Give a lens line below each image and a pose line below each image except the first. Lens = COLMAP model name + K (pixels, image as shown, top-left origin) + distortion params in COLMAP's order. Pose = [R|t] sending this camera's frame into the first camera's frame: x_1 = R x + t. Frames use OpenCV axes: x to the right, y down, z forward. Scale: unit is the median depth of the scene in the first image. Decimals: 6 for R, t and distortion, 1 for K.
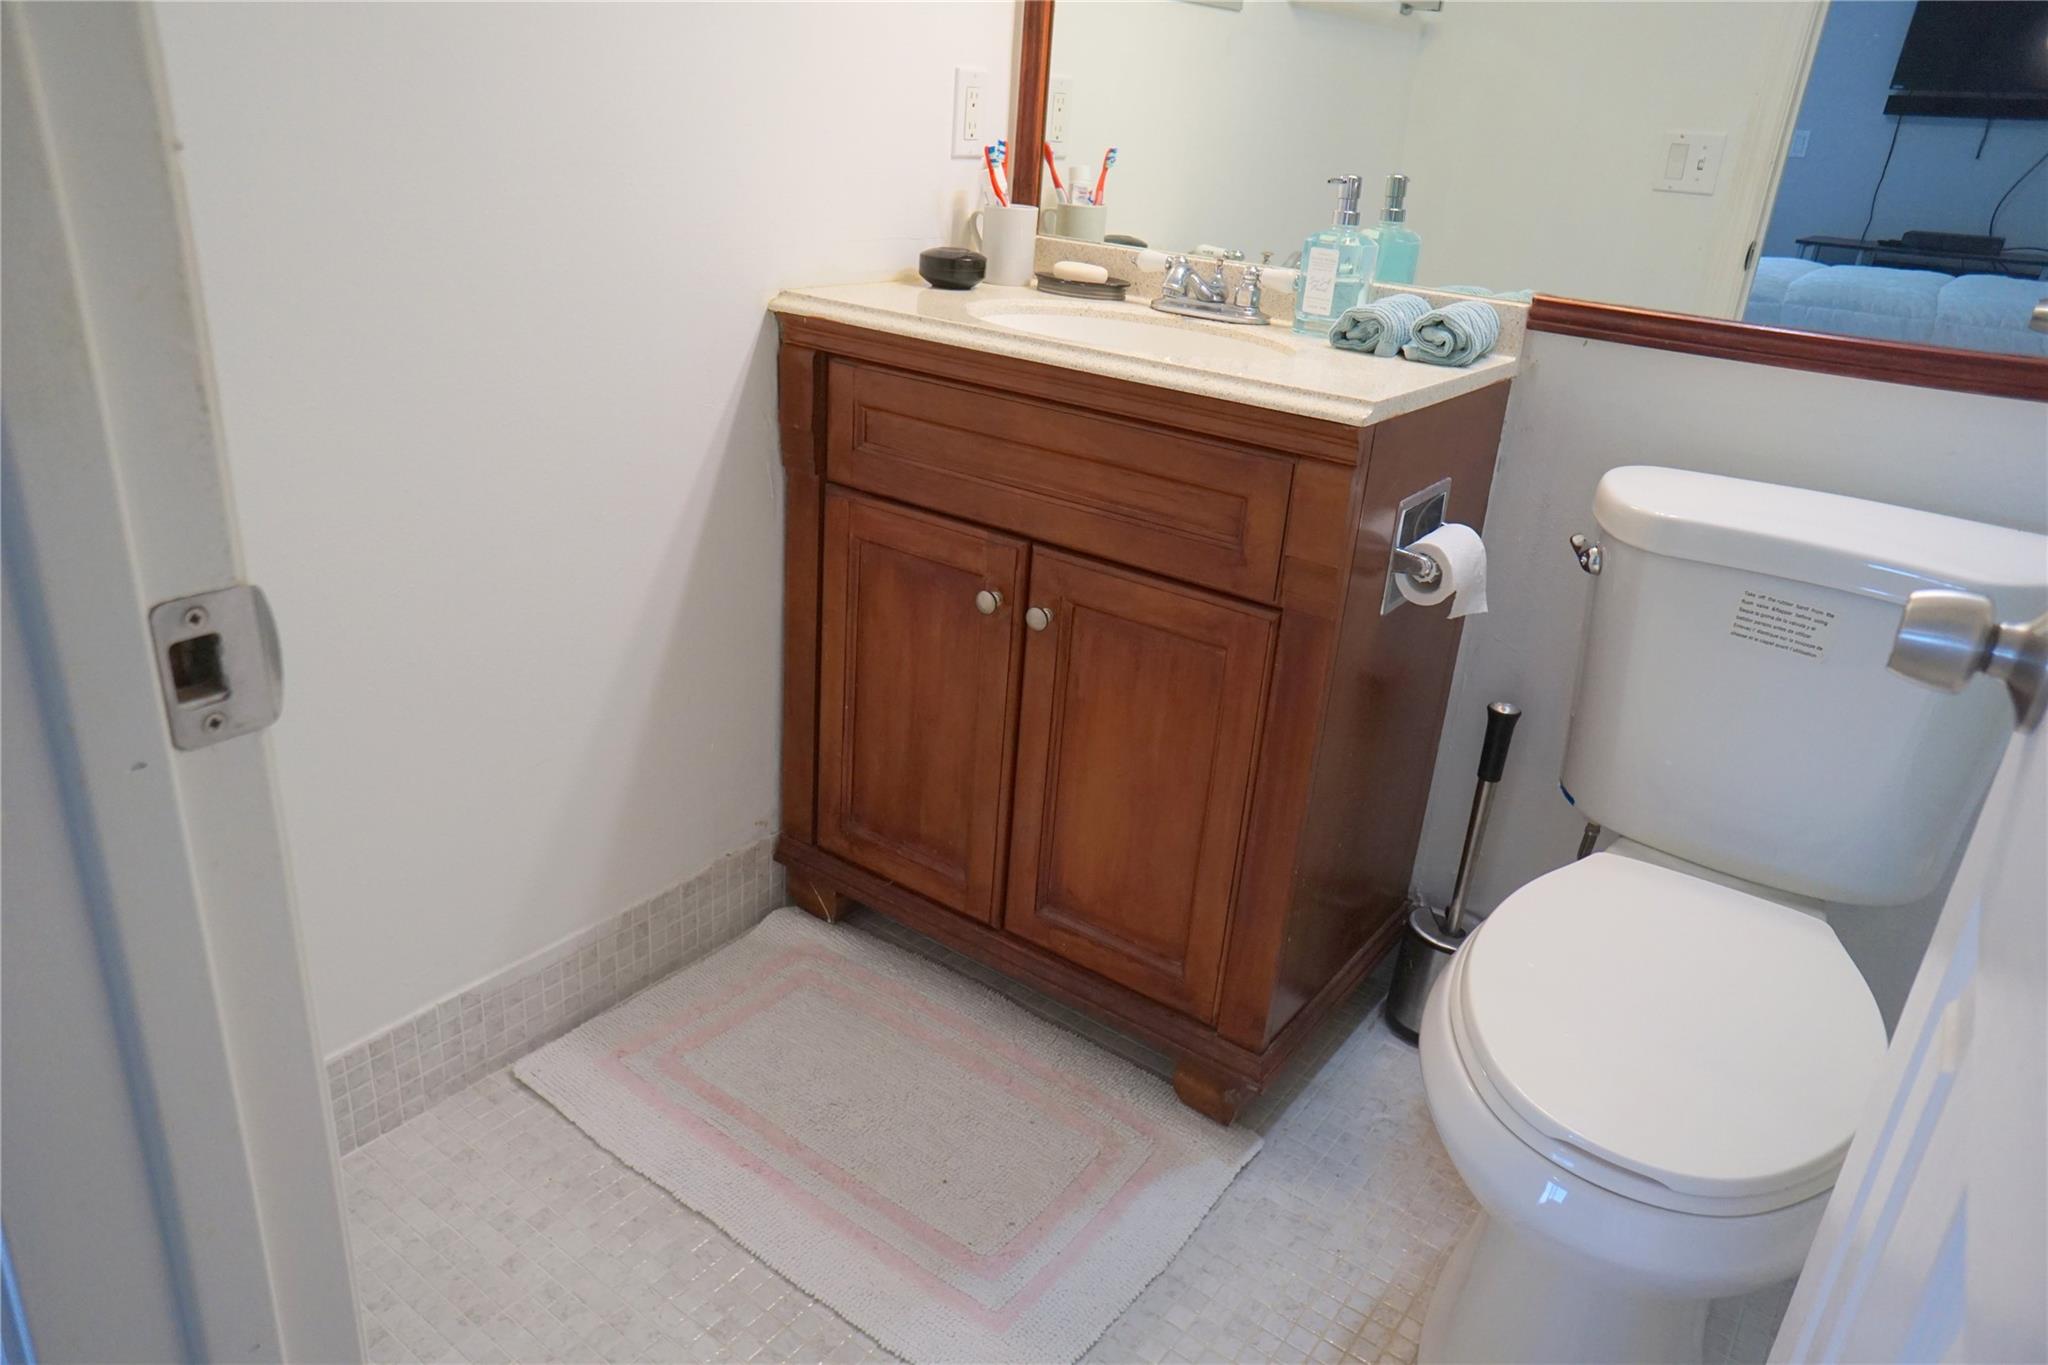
lens RADIAL K [[1385.0, 0, 1025.6], [0, 1385.0, 682.4], [0, 0, 1]] dist [-0.067616, 0.087737]
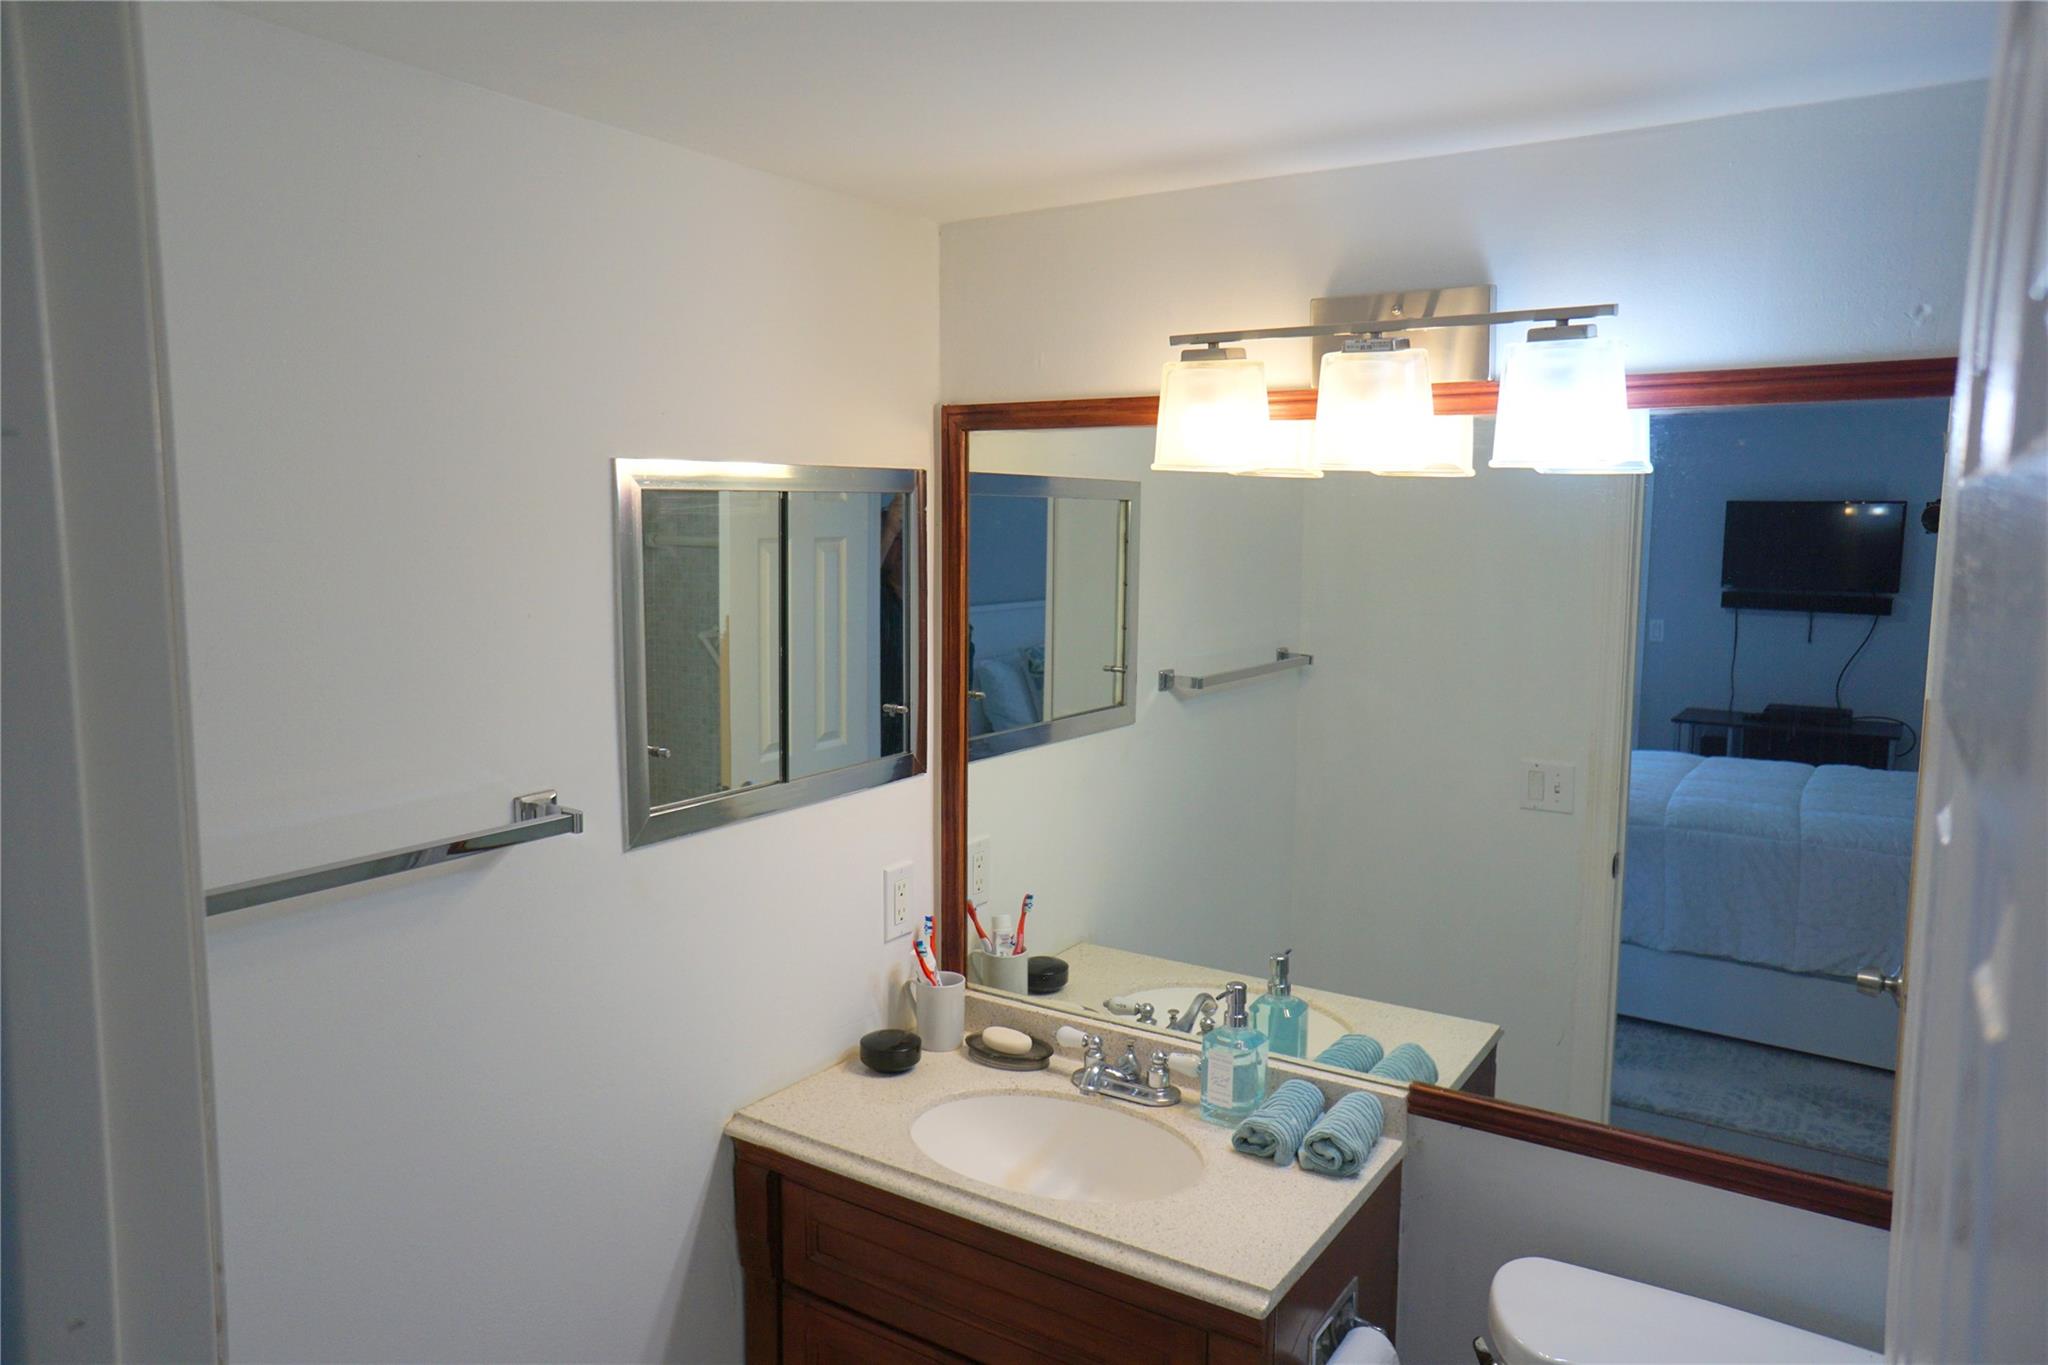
lens RADIAL K [[1385.0, 0, 1027.4], [0, 1385.0, 687.5], [0, 0, 1]] dist [-0.067616, 0.087737]
pose [[0.996691, -0.070664, 0.040160, 0.031748], [0.079086, 0.957152, -0.278577, -0.259415], [-0.018753, 0.280831, 0.959574, -0.137984]]
